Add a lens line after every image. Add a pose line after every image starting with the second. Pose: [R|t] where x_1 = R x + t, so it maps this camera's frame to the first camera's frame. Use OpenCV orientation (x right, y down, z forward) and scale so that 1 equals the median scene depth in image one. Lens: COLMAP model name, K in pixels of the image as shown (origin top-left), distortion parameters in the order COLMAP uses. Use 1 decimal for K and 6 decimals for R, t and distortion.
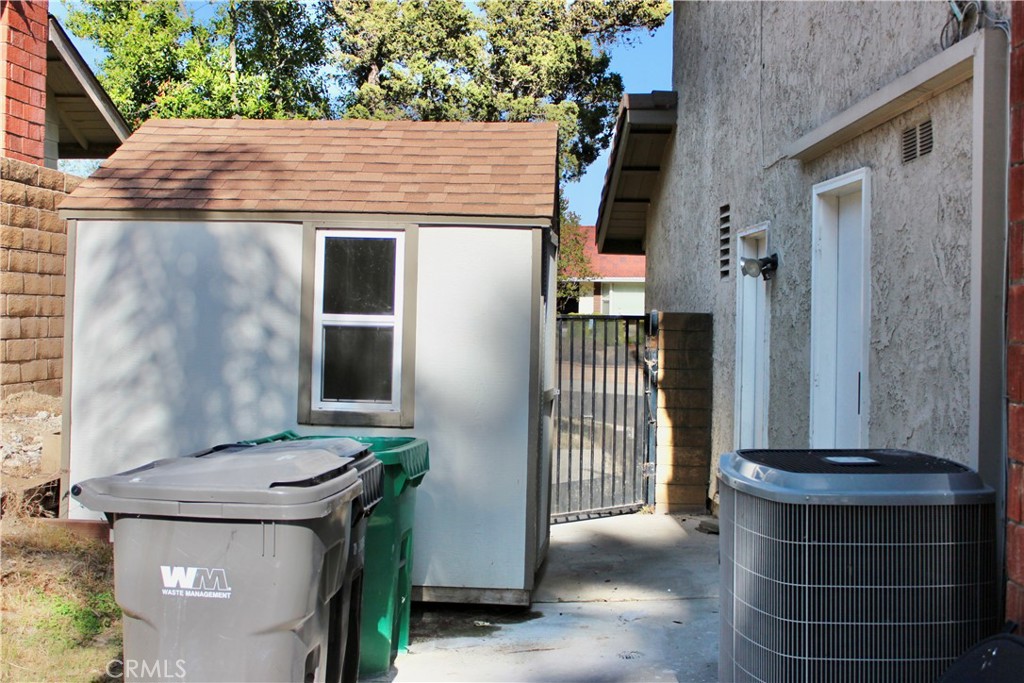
lens RADIAL K [[1139.9, 0, 512.0], [0, 1139.9, 341.5], [0, 0, 1]] dist [-0.003048, -0.009024]
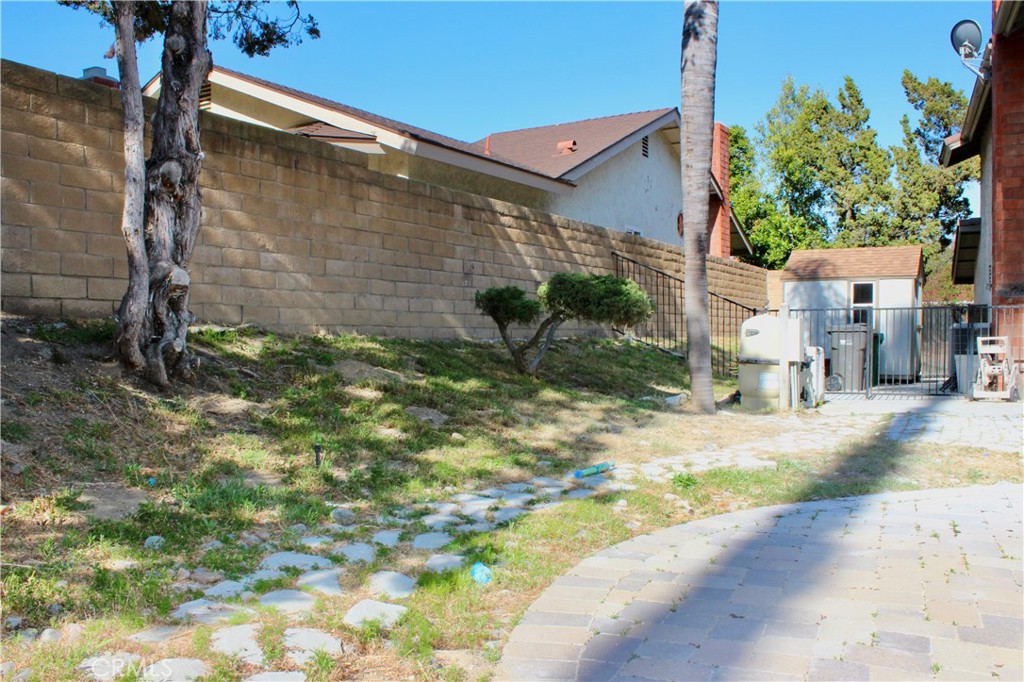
lens RADIAL K [[883.6, 0, 512.0], [0, 883.6, 341.0], [0, 0, 1]] dist [-0.089126, 0.025979]
pose [[0.897617, -0.019506, -0.440345, 0.046529], [0.009751, 0.999655, -0.024407, 0.078464], [0.440669, 0.017614, 0.897497, -1.044418]]
